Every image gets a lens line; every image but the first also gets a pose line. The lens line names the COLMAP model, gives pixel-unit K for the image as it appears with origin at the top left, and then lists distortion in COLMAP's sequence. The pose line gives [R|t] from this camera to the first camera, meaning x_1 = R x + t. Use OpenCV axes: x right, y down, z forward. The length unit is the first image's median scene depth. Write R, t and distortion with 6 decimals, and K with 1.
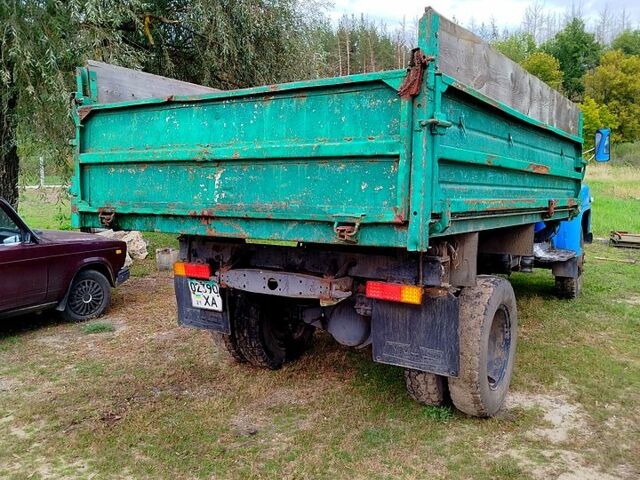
lens RADIAL K [[594.1, 0, 320.0], [0, 594.1, 240.0], [0, 0, 1]] dist [0.055395, -0.014629]
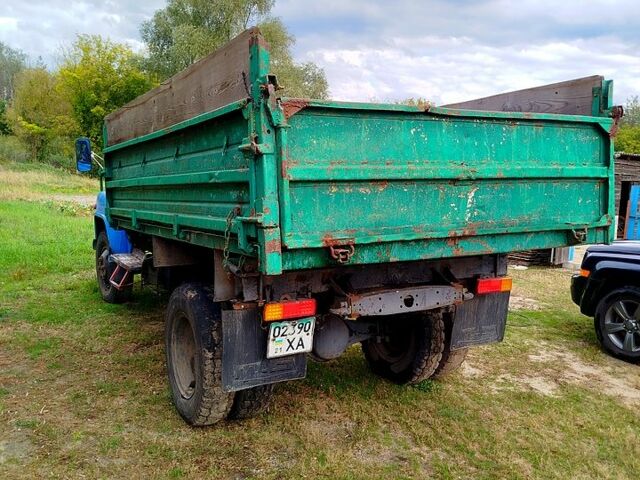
lens RADIAL K [[594.1, 0, 320.0], [0, 594.1, 240.0], [0, 0, 1]] dist [0.055395, -0.014629]
pose [[0.468023, -0.091919, 0.878923, -1.142012], [0.091315, 0.994282, 0.055359, -0.107777], [-0.878986, 0.054350, 0.473740, 0.738033]]
